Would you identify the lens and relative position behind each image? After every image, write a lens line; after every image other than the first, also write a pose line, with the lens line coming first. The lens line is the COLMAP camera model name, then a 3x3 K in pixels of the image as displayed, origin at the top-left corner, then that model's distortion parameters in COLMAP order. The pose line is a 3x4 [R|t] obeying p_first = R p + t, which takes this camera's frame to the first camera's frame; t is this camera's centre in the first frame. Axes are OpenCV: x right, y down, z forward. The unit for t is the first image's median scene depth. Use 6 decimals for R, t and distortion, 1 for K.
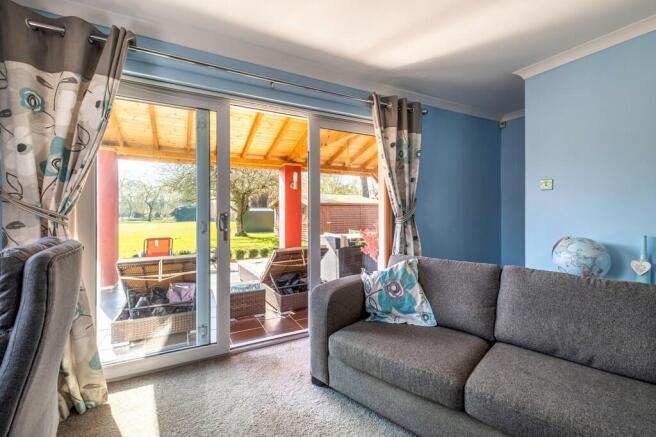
lens RADIAL K [[264.0, 0, 327.9], [0, 264.0, 208.7], [0, 0, 1]] dist [0.001979, -0.000109]
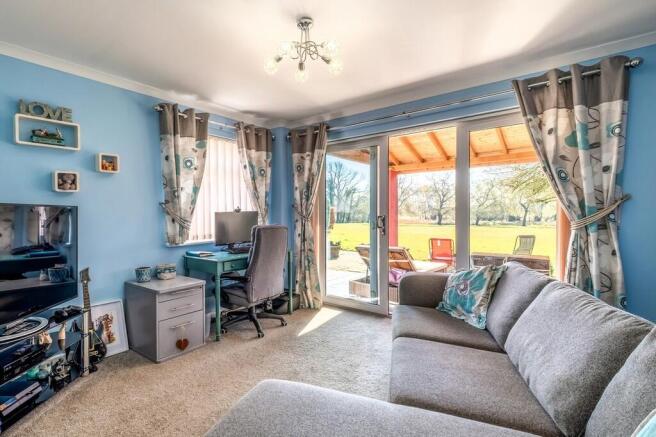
lens RADIAL K [[292.0, 0, 330.5], [0, 292.0, 207.6], [0, 0, 1]] dist [0.008902, -0.000334]
pose [[0.500652, -0.024080, -0.865314, 1.028290], [0.013148, 0.999709, -0.020213, 0.000143], [0.865549, -0.001258, 0.500823, -0.044924]]
